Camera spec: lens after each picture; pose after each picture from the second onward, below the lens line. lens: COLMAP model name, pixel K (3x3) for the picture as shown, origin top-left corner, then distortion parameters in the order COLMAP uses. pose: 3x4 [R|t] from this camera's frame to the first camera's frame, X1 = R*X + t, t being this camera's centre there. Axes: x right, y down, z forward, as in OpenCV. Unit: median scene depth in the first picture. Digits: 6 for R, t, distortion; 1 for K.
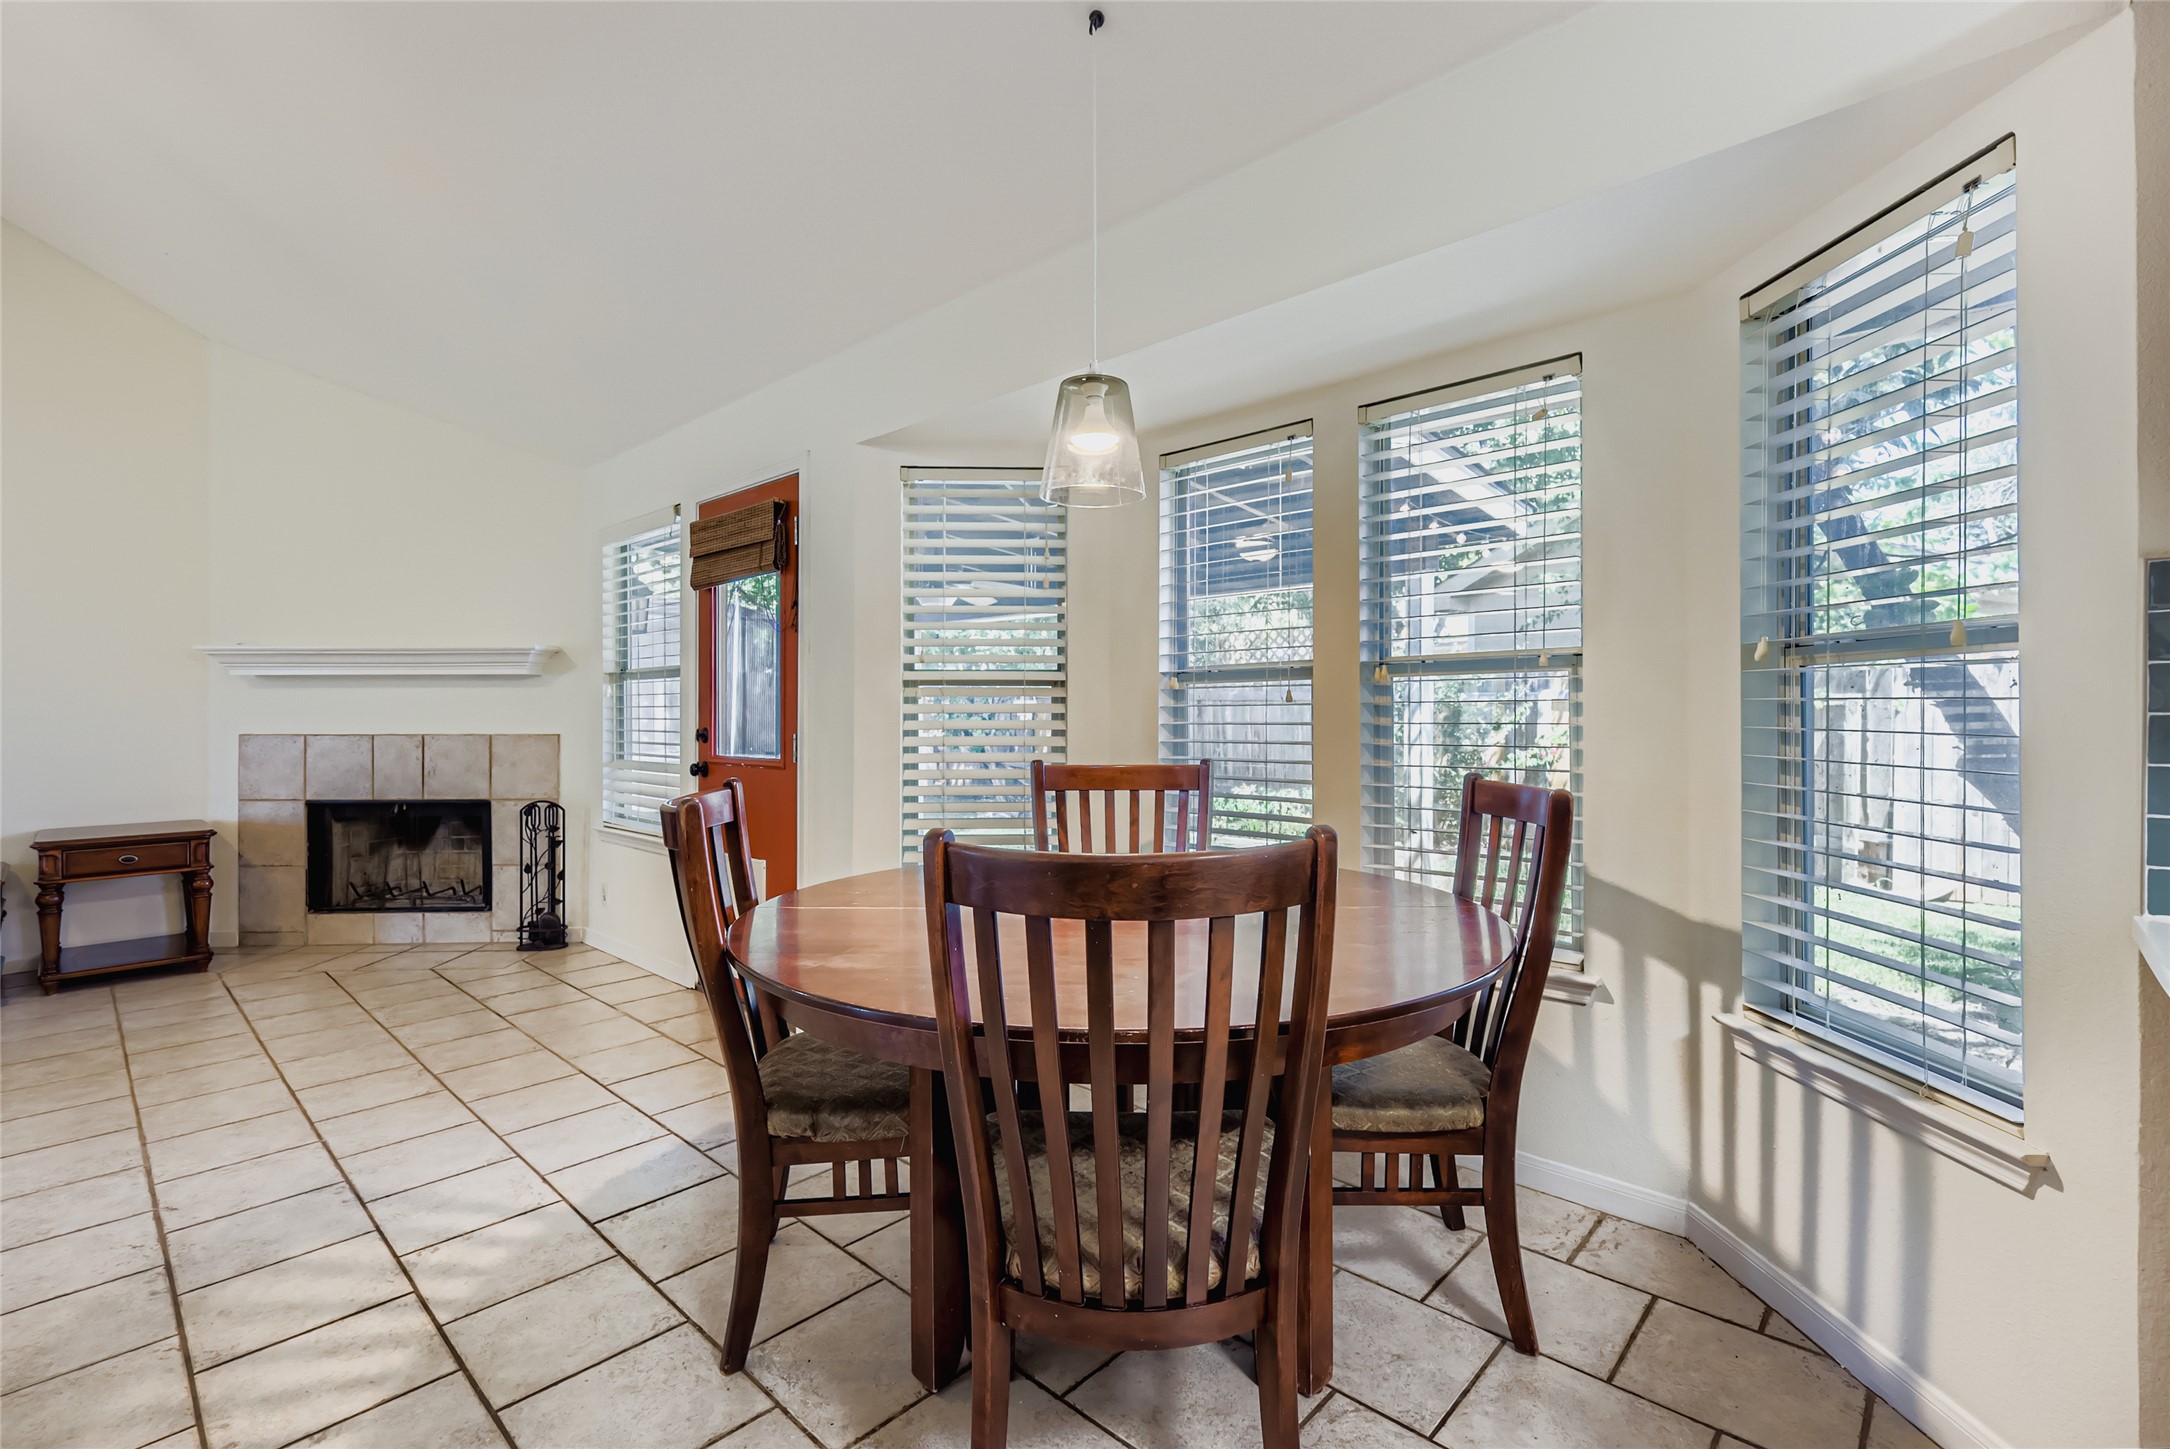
lens RADIAL K [[960.0, 0, 1095.6], [0, 960.0, 711.8], [0, 0, 1]] dist [0.000335, -0.000264]
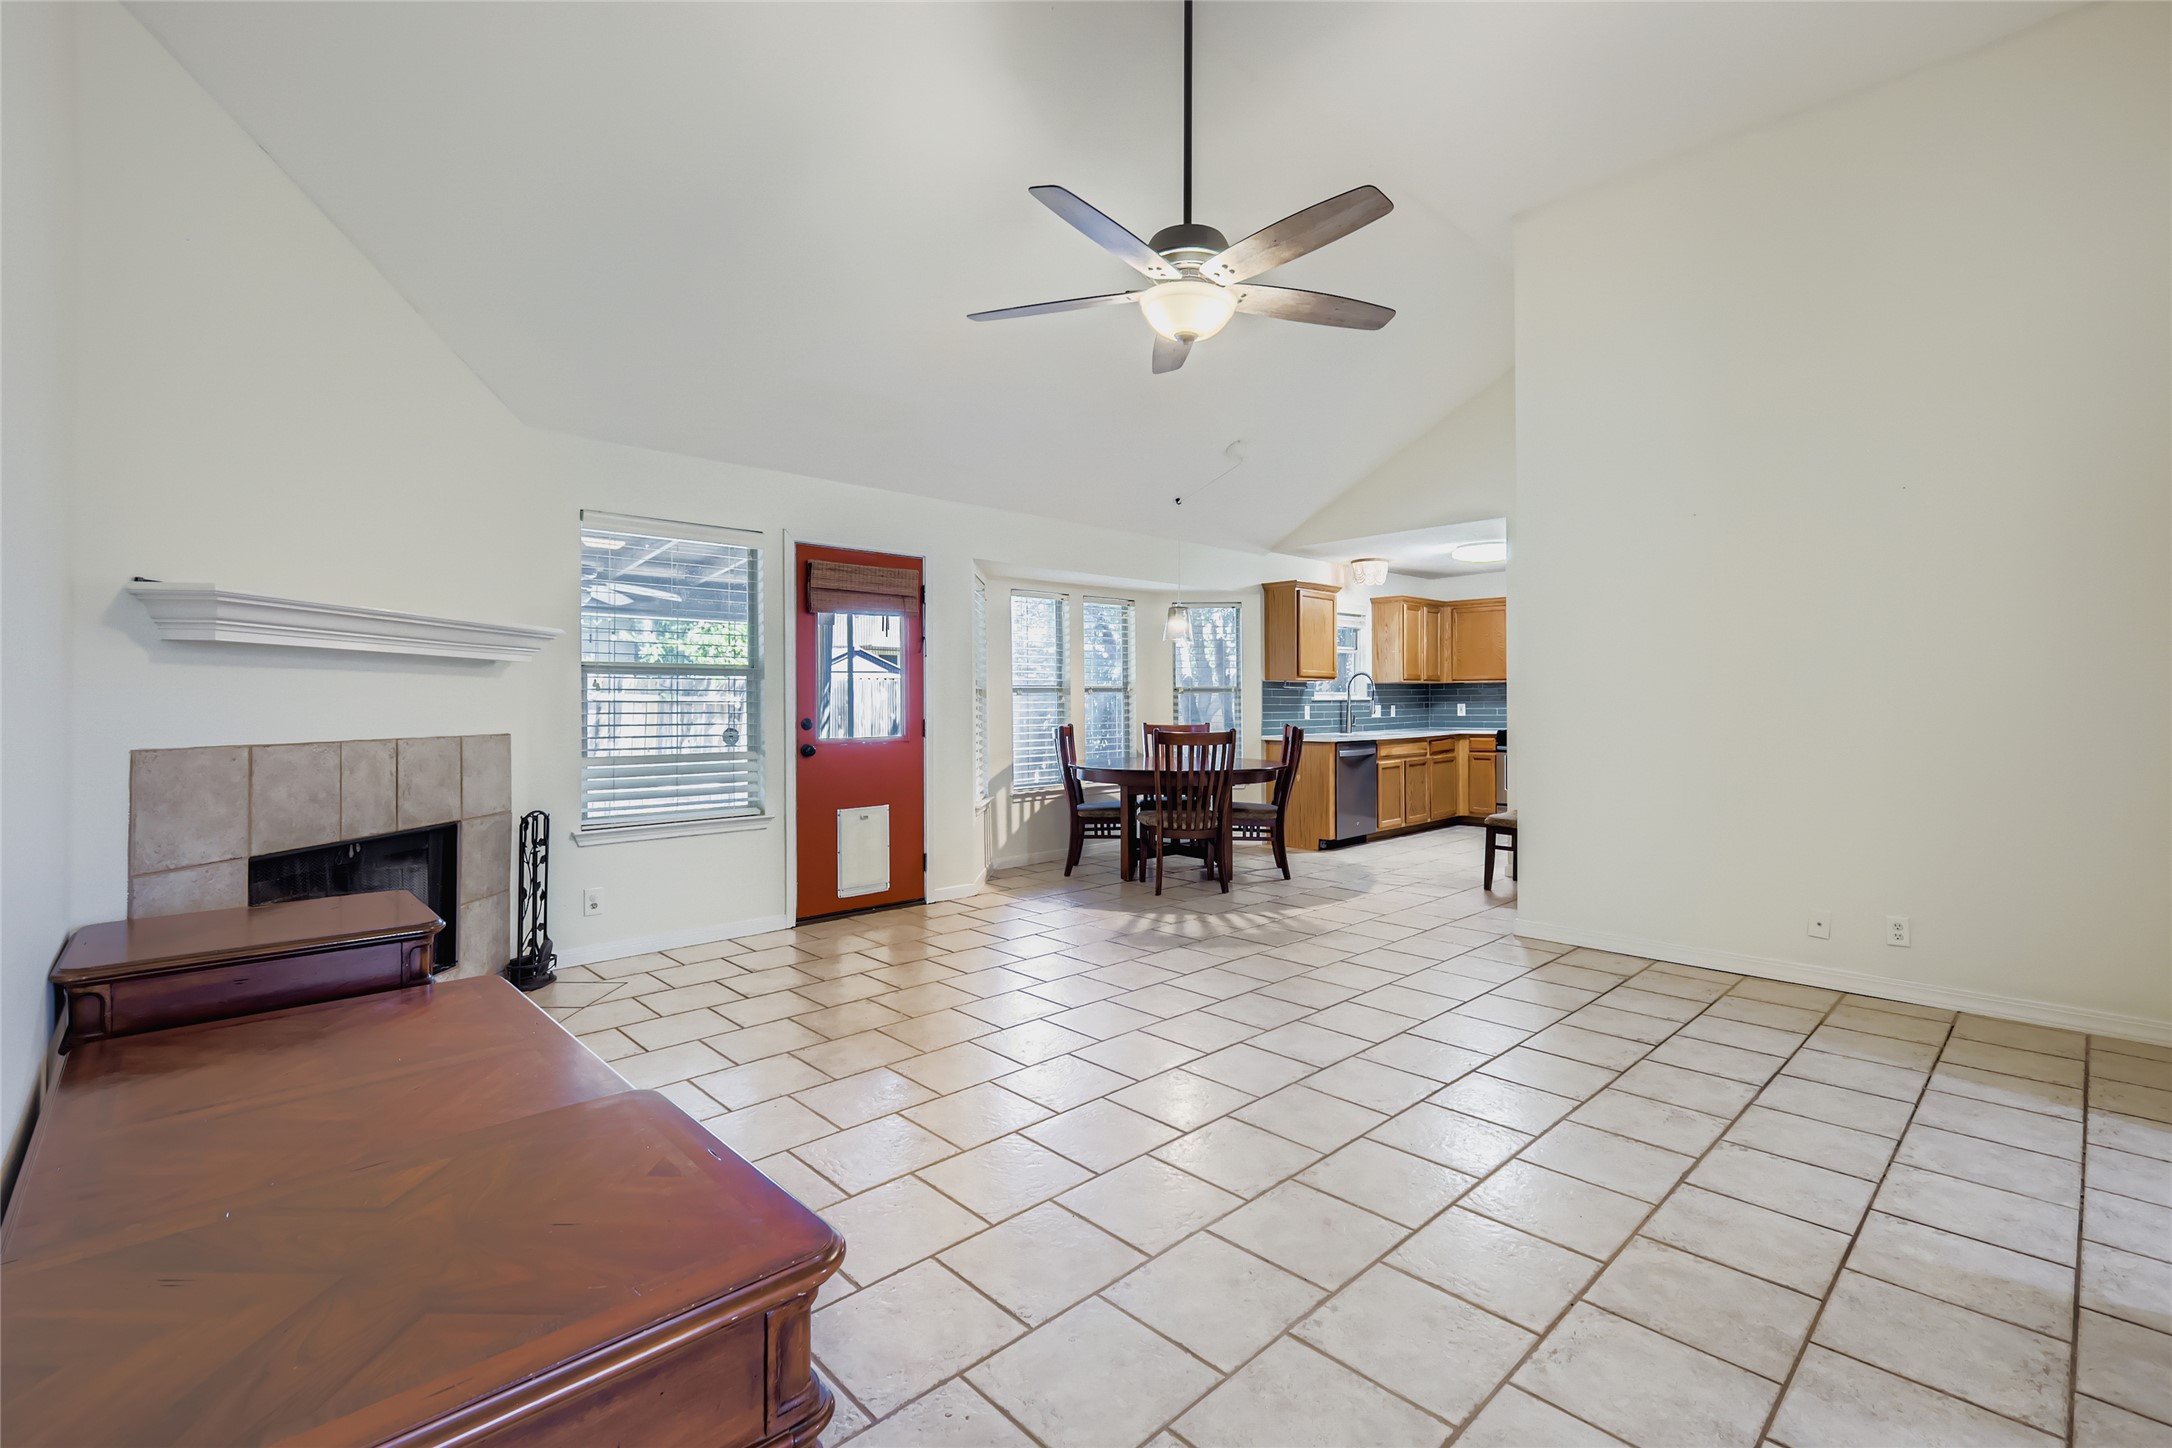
lens RADIAL K [[960.9, 0, 1086.0], [0, 960.9, 703.3], [0, 0, 1]] dist [0.000335, -0.000264]
pose [[0.077761, -0.002142, 0.996970, -1.546486], [0.000673, 0.999998, 0.002096, -0.004592], [-0.996972, 0.000508, 0.077763, 0.495393]]
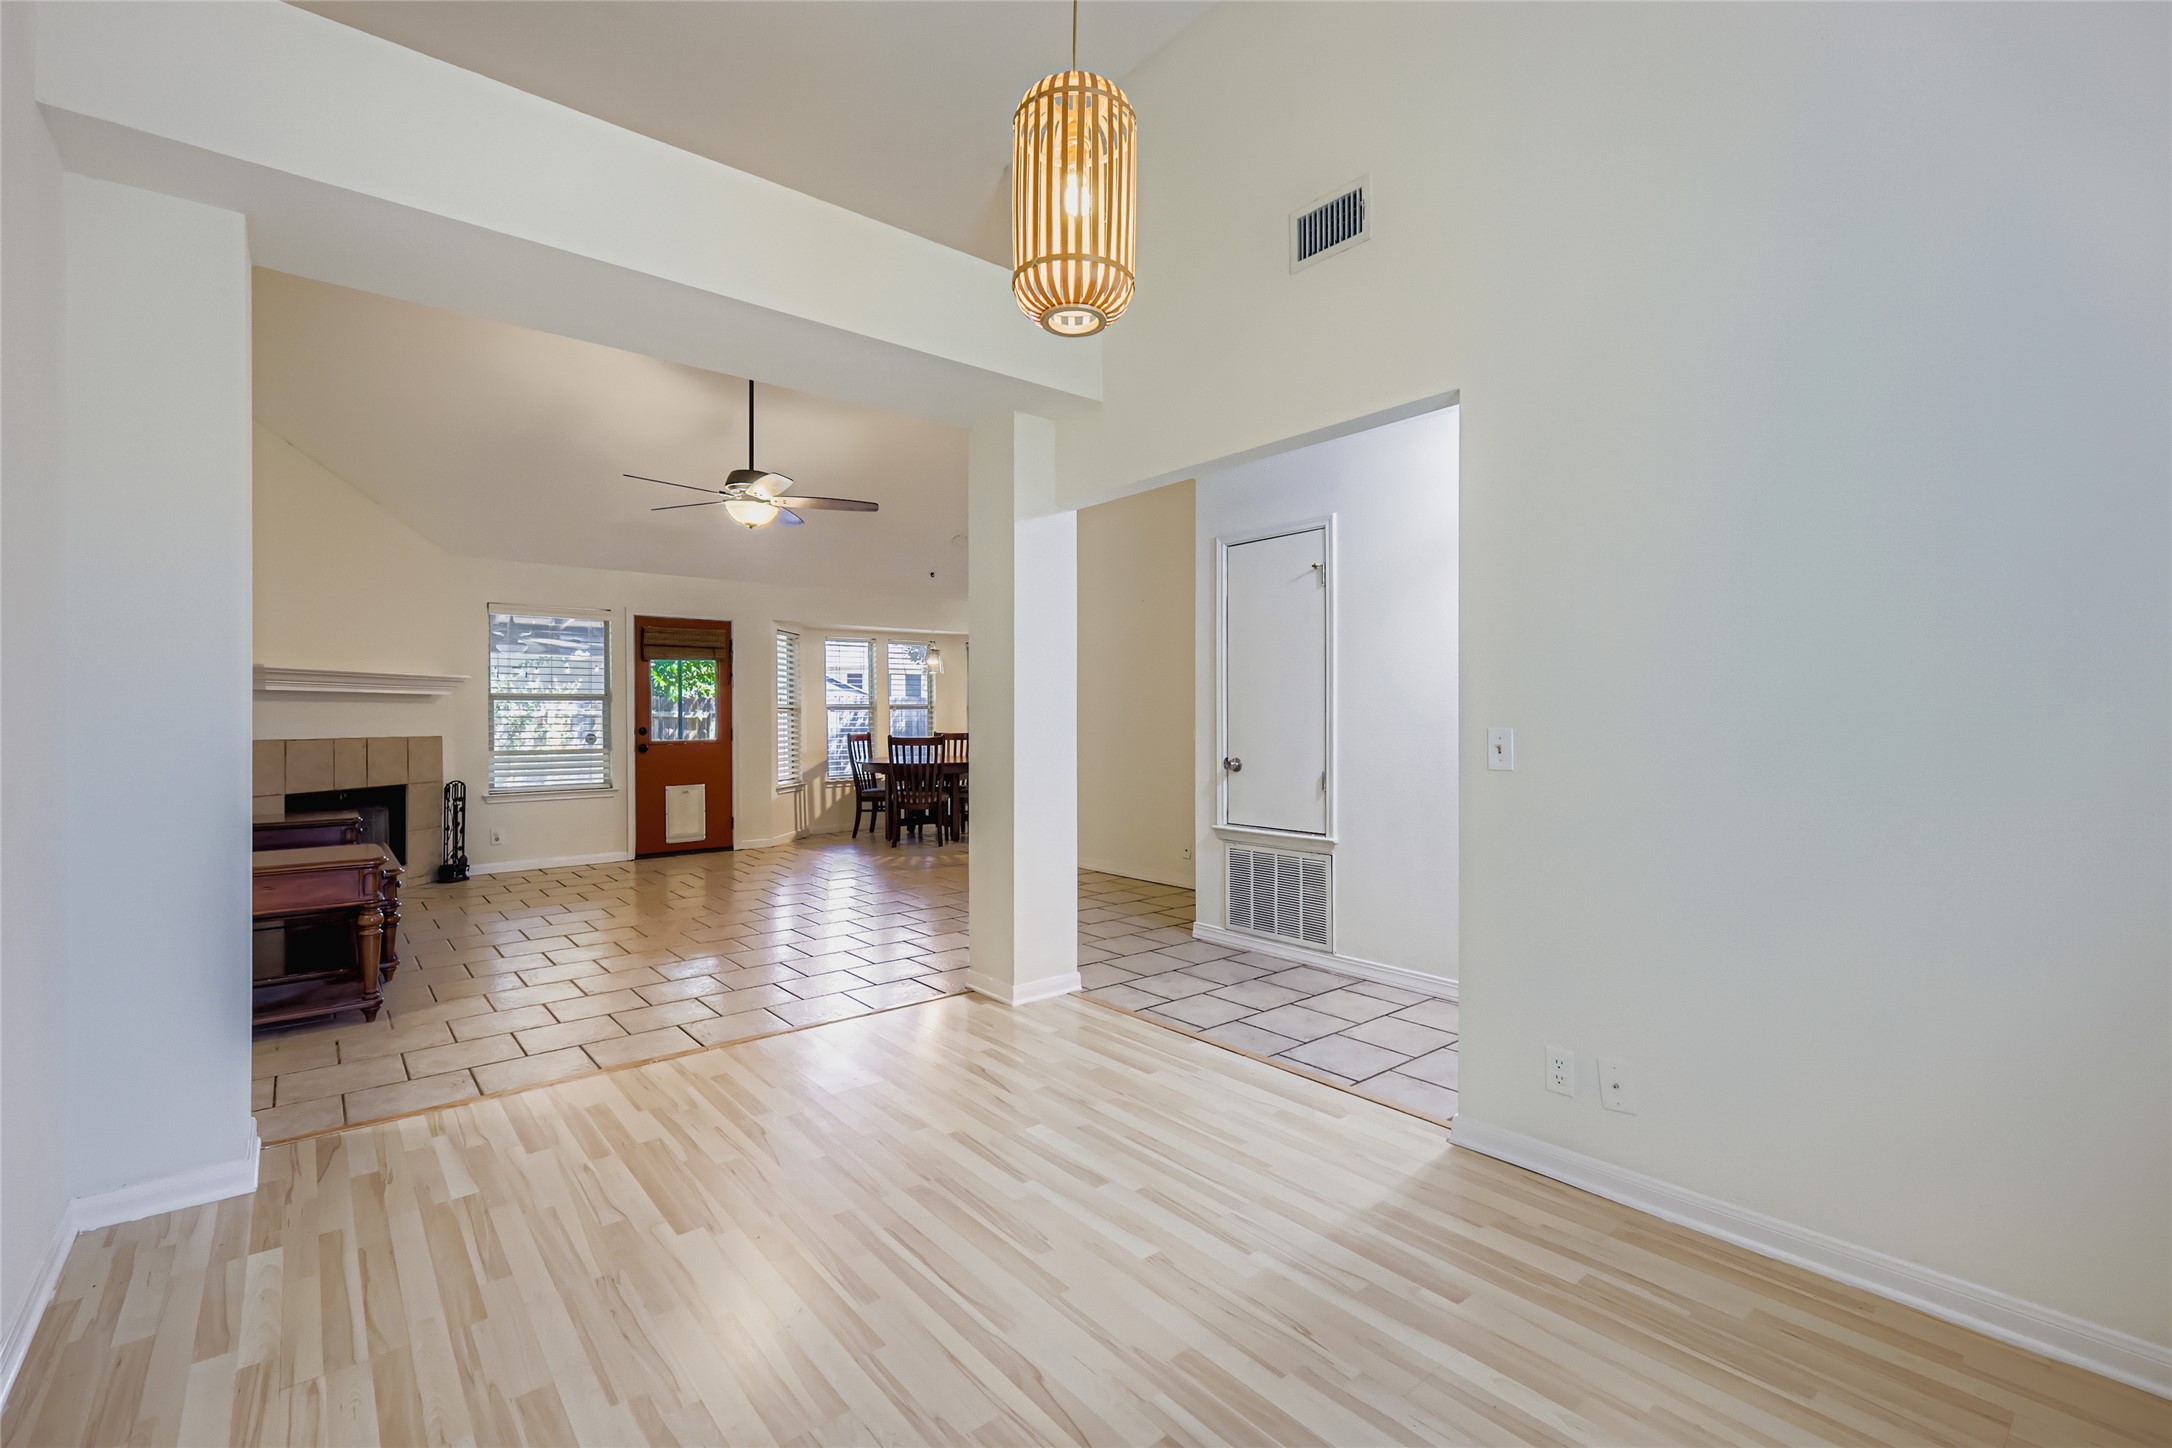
lens RADIAL K [[960.9, 0, 1095.3], [0, 960.9, 729.6], [0, 0, 1]] dist [0.000335, -0.000264]
pose [[0.139553, -0.018045, 0.990050, -2.114197], [0.001900, 0.999837, 0.017956, -0.011647], [-0.990213, -0.000625, 0.139565, -0.200904]]
